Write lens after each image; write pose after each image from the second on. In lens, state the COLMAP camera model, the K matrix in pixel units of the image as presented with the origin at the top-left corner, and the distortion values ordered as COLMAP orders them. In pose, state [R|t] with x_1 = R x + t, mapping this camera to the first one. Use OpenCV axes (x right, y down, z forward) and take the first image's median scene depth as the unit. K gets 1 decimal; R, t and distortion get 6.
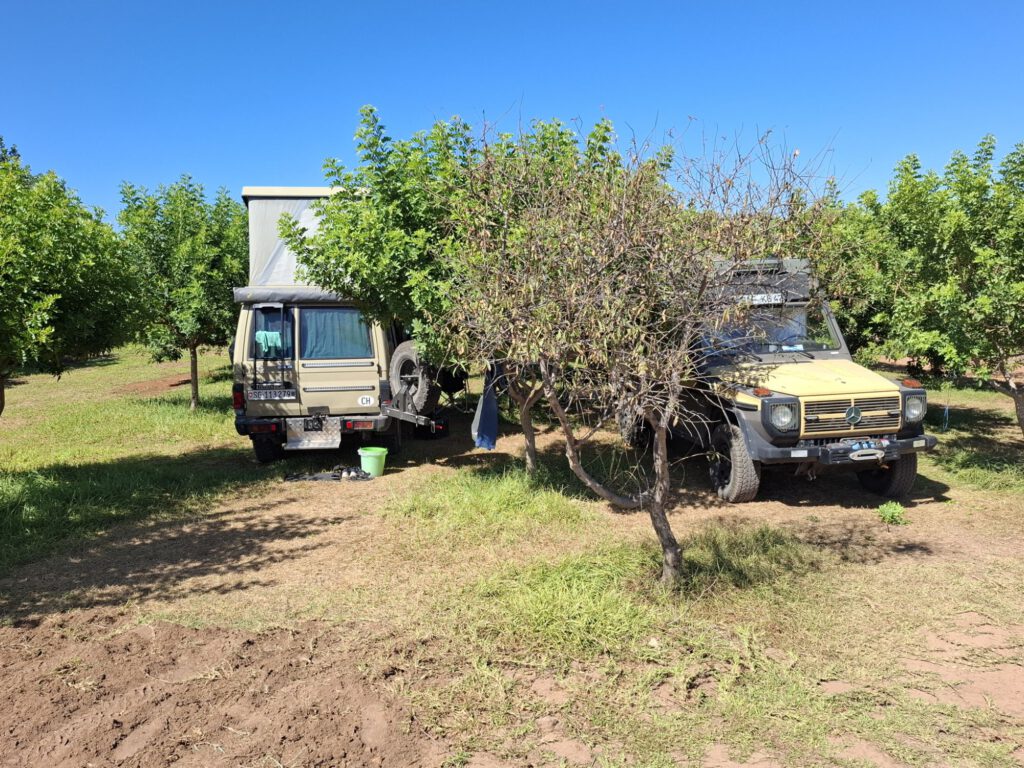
lens RADIAL K [[824.0, 0, 512.0], [0, 824.0, 384.0], [0, 0, 1]] dist [0.104620, -0.150388]
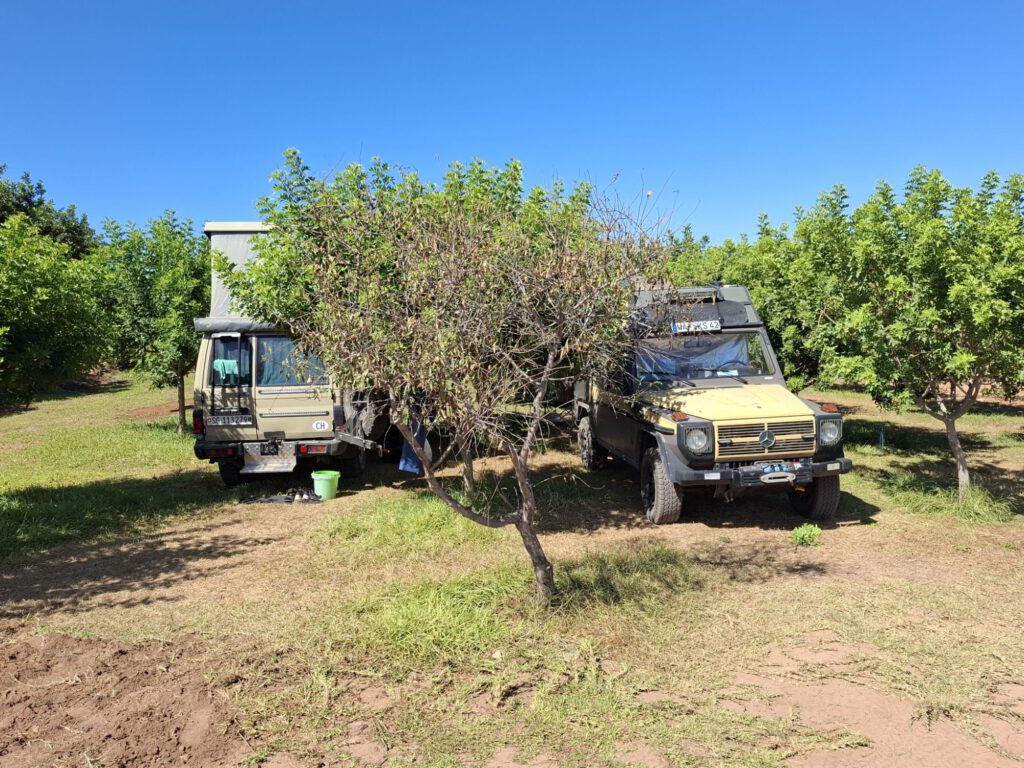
lens RADIAL K [[824.0, 0, 512.0], [0, 824.0, 384.0], [0, 0, 1]] dist [0.104620, -0.150388]
pose [[0.999094, -0.004365, -0.042340, 0.139844], [0.003151, 0.999583, -0.028691, -0.001831], [0.042448, 0.028532, 0.998691, -0.038591]]
